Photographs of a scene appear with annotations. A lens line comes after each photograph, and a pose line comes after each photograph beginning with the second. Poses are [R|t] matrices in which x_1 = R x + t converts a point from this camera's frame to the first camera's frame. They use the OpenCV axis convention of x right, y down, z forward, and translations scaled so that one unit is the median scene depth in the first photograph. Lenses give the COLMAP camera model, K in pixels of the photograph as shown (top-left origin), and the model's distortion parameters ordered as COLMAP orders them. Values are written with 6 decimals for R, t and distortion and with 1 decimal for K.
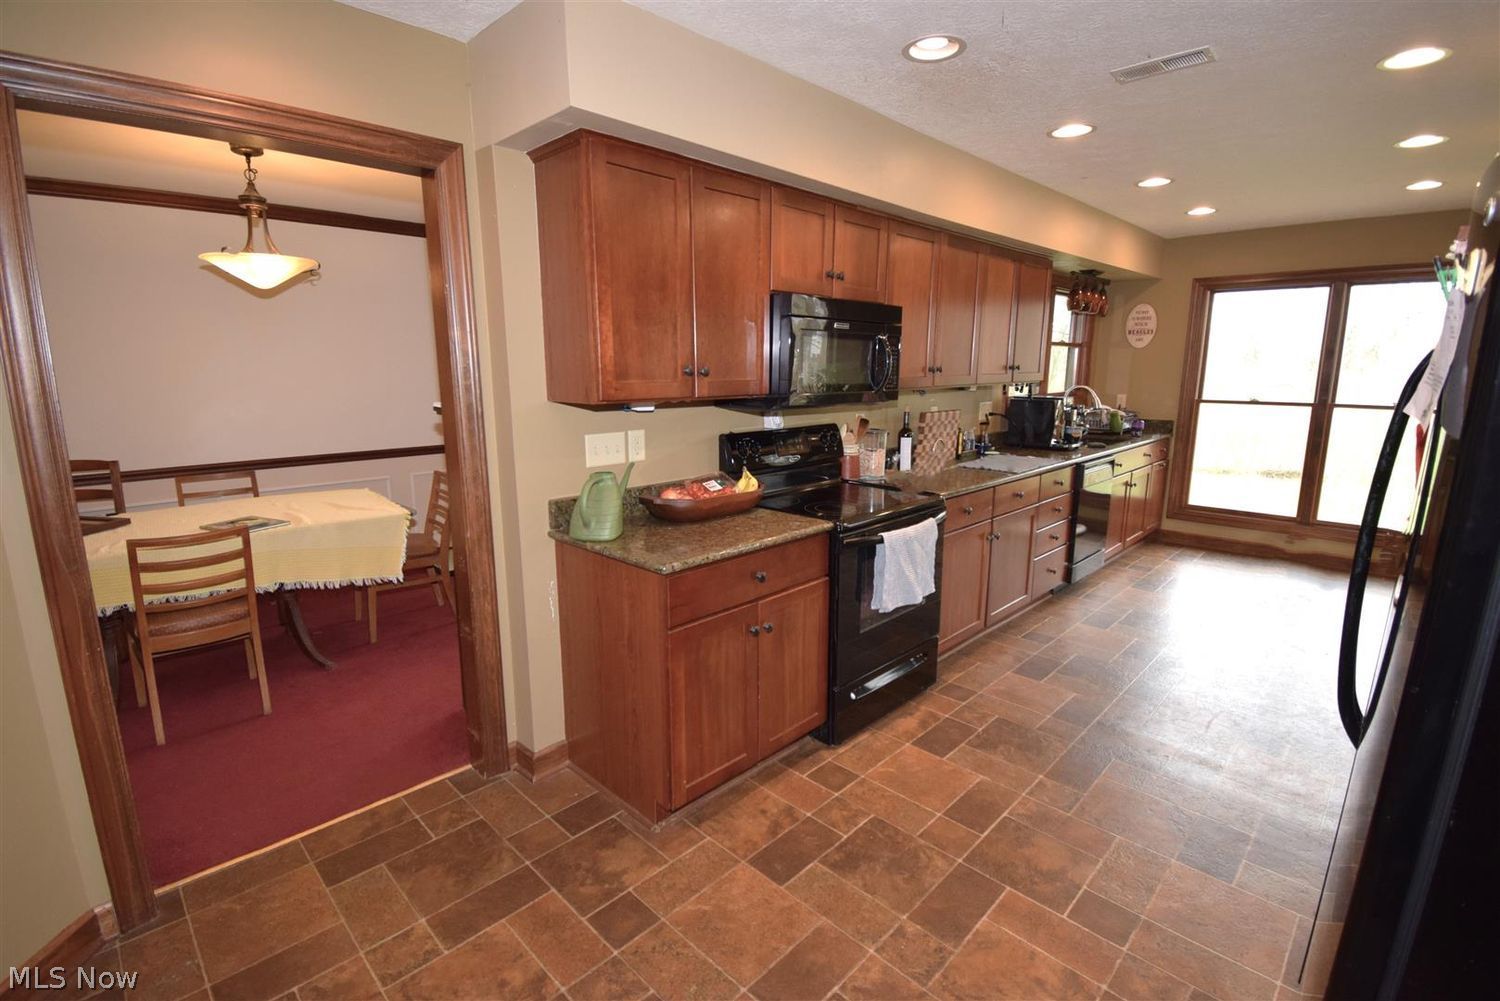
lens RADIAL K [[688.6, 0, 750.0], [0, 688.6, 500.5], [0, 0, 1]] dist [0.018863, -0.029220]
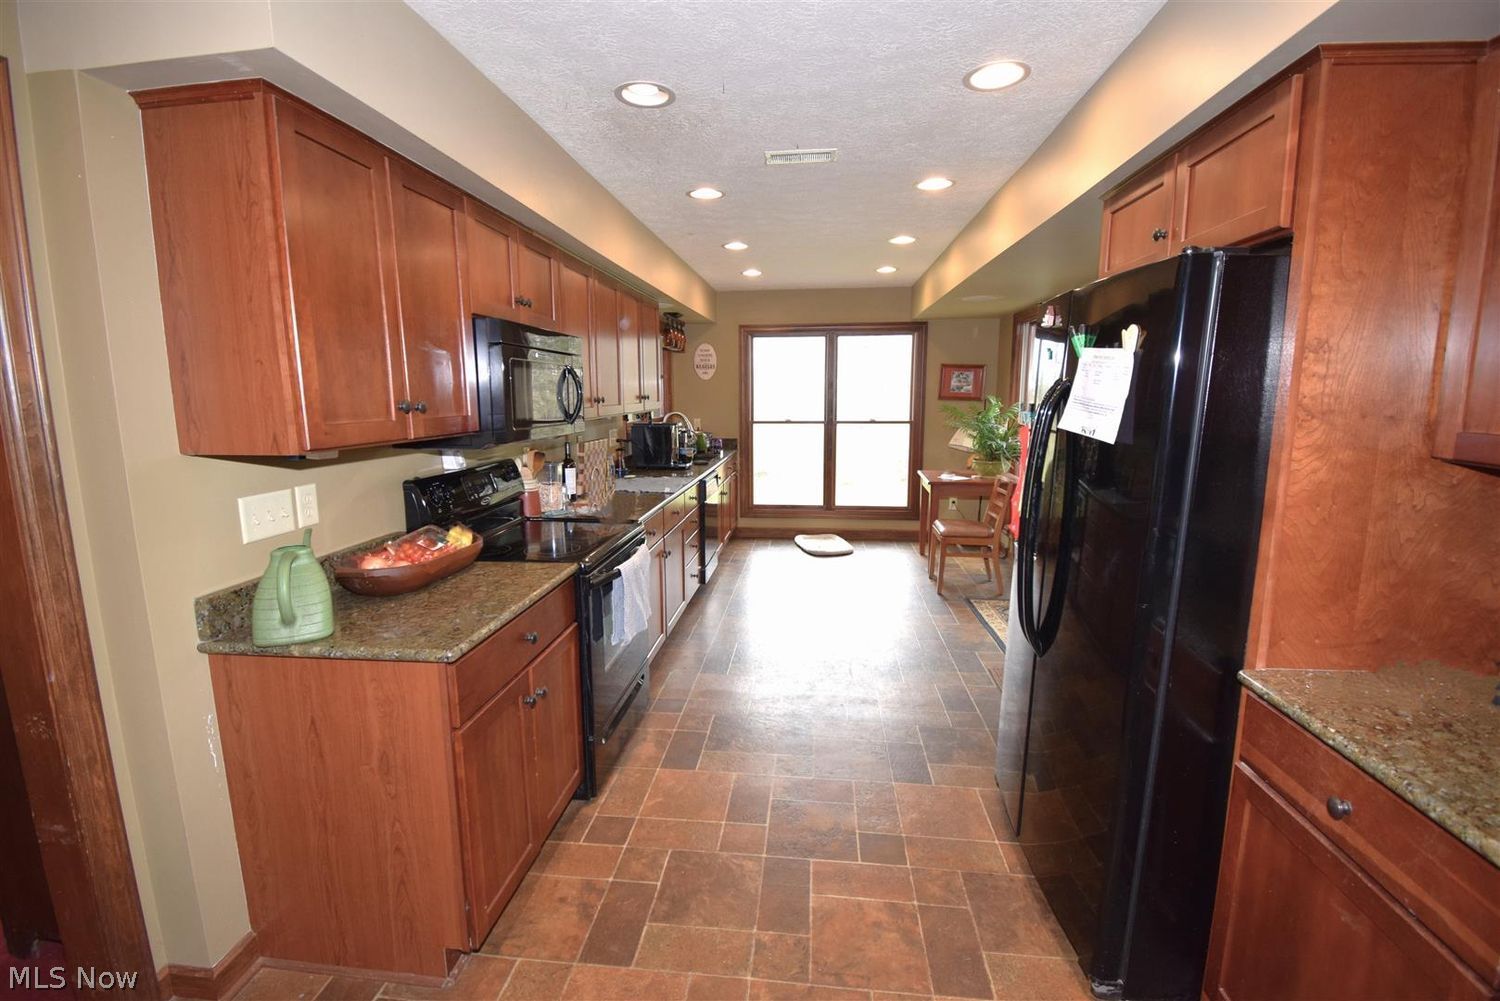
lens RADIAL K [[663.5, 0, 750.0], [0, 663.5, 500.5], [0, 0, 1]] dist [0.015543, -0.024458]
pose [[0.776715, -0.103458, 0.621297, -0.260539], [0.123294, 0.992308, 0.011102, -0.036207], [-0.617666, 0.067979, 0.783497, 0.142026]]
